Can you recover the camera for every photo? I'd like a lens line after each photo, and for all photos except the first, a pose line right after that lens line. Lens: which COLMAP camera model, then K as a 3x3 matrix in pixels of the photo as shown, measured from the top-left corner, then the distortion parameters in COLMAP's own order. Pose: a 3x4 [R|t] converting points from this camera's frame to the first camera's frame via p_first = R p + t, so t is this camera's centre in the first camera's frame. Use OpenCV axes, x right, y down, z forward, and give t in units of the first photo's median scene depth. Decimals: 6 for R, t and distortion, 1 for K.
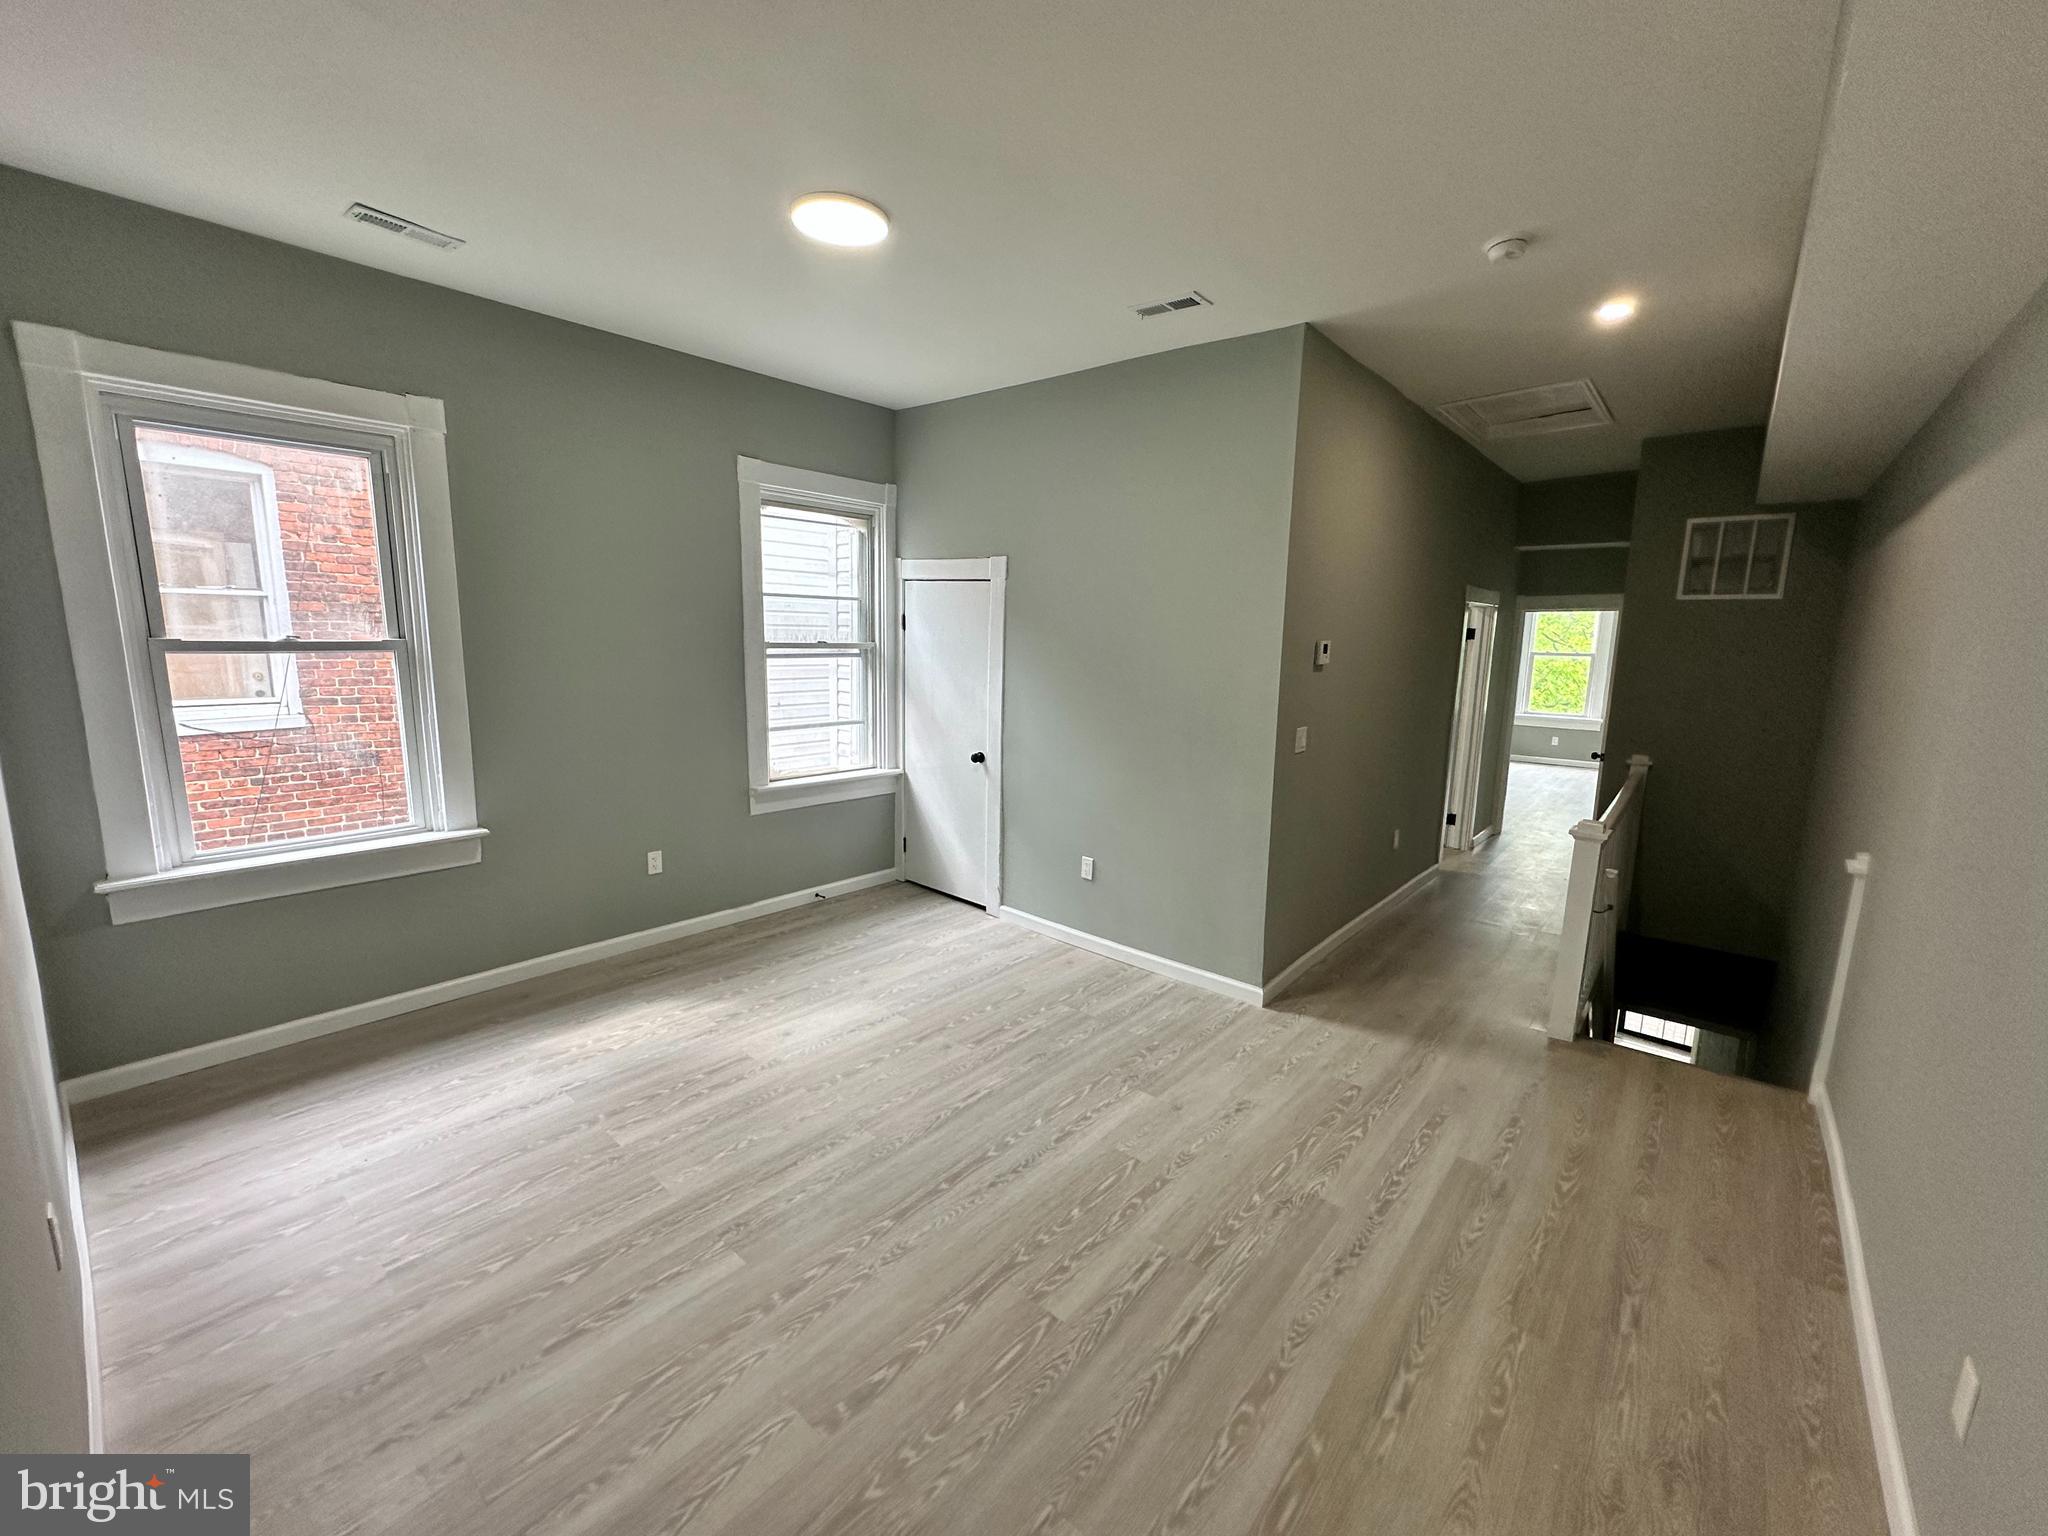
lens RADIAL K [[817.6, 0, 1019.1], [0, 817.6, 770.0], [0, 0, 1]] dist [-0.004230, 0.000684]
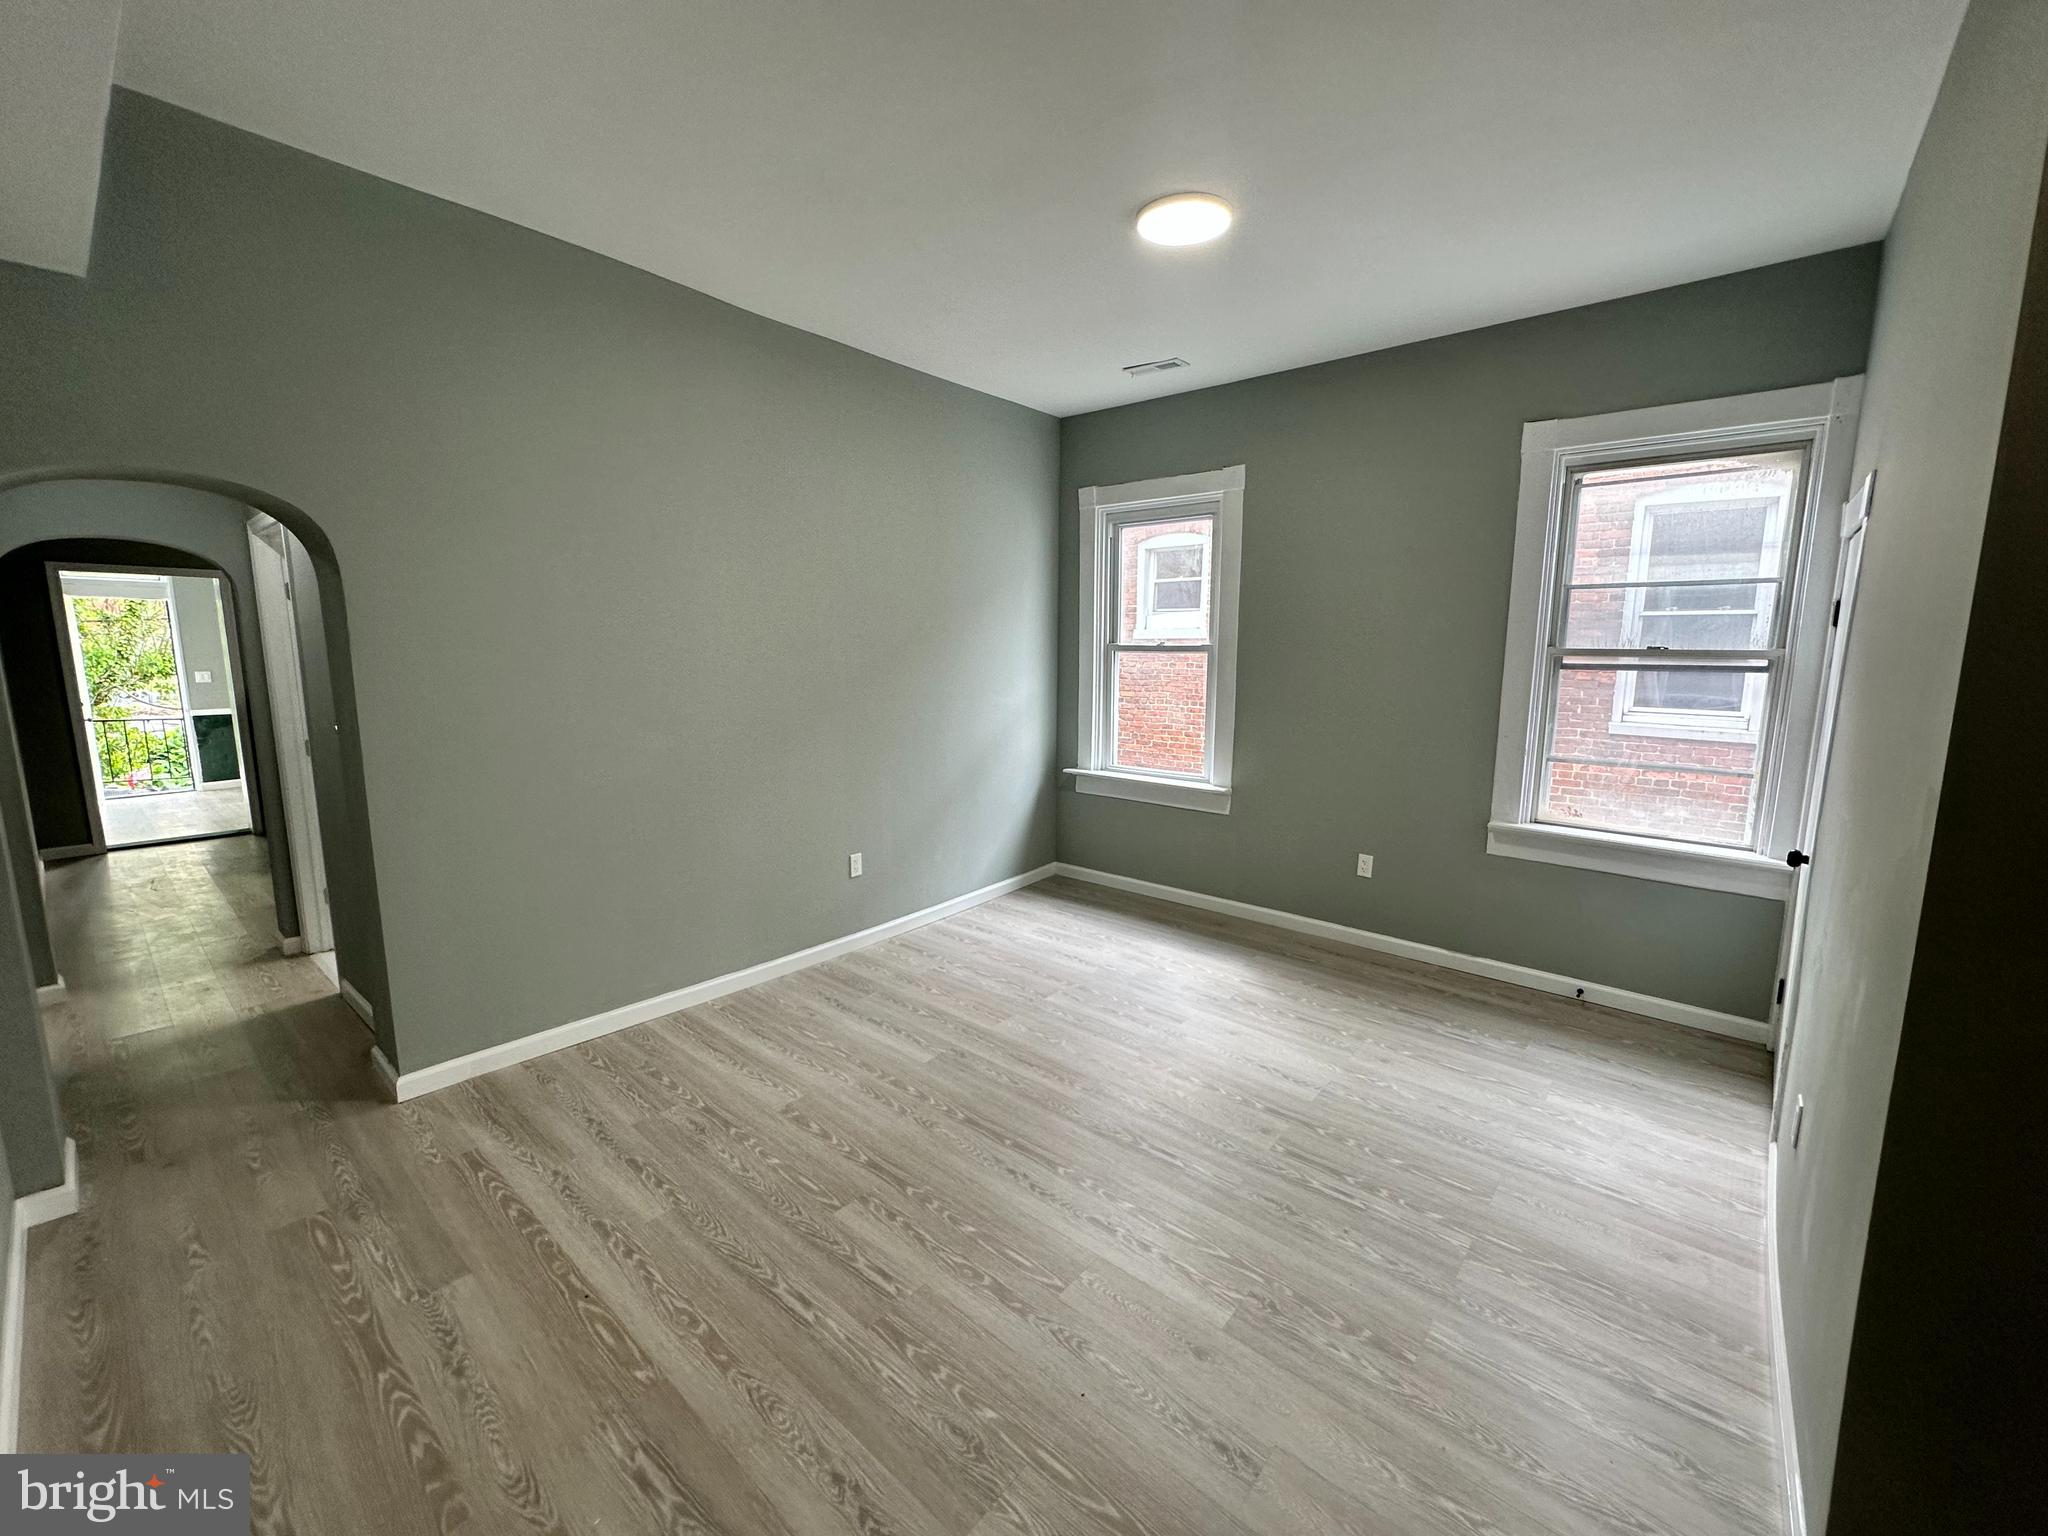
lens RADIAL K [[817.6, 0, 1027.4], [0, 817.6, 768.1], [0, 0, 1]] dist [-0.004230, 0.000684]
pose [[0.011015, 0.135375, -0.990733, 0.788832], [-0.168884, 0.976812, 0.131595, -0.098338], [0.985574, 0.165870, 0.033622, 0.796517]]
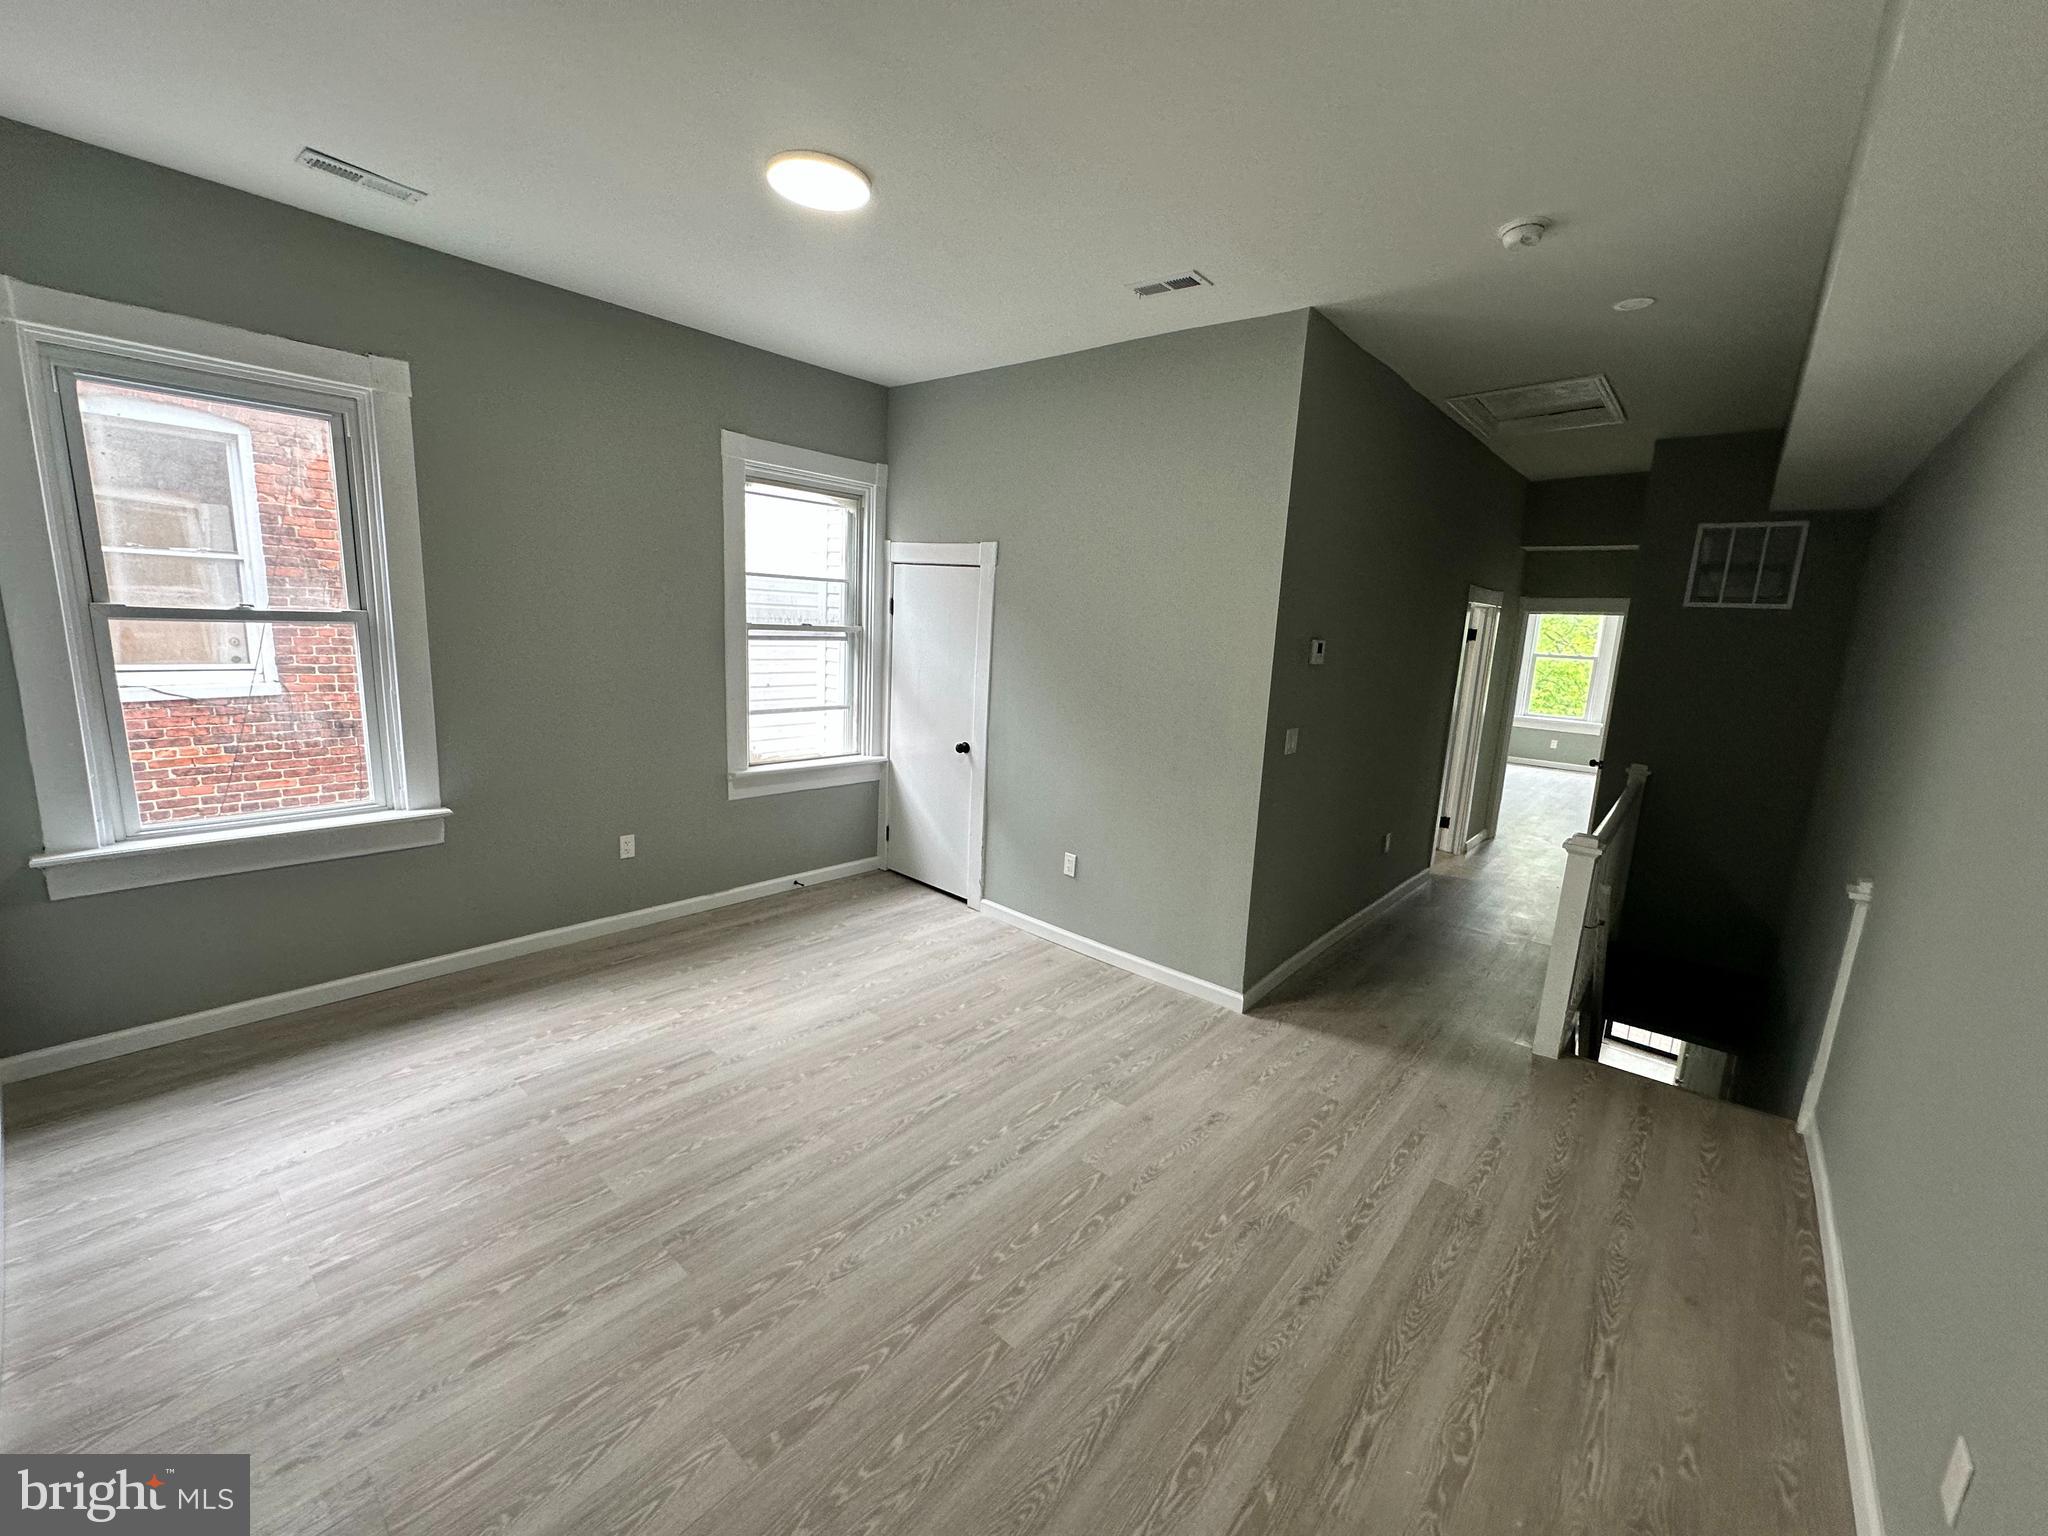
lens RADIAL K [[817.6, 0, 1019.2], [0, 817.6, 769.1], [0, 0, 1]] dist [-0.004230, 0.000684]
pose [[0.999577, 0.029063, 0.001380, 0.027714], [-0.029084, 0.999412, 0.018160, -0.015462], [-0.000852, -0.018192, 0.999834, 0.037381]]
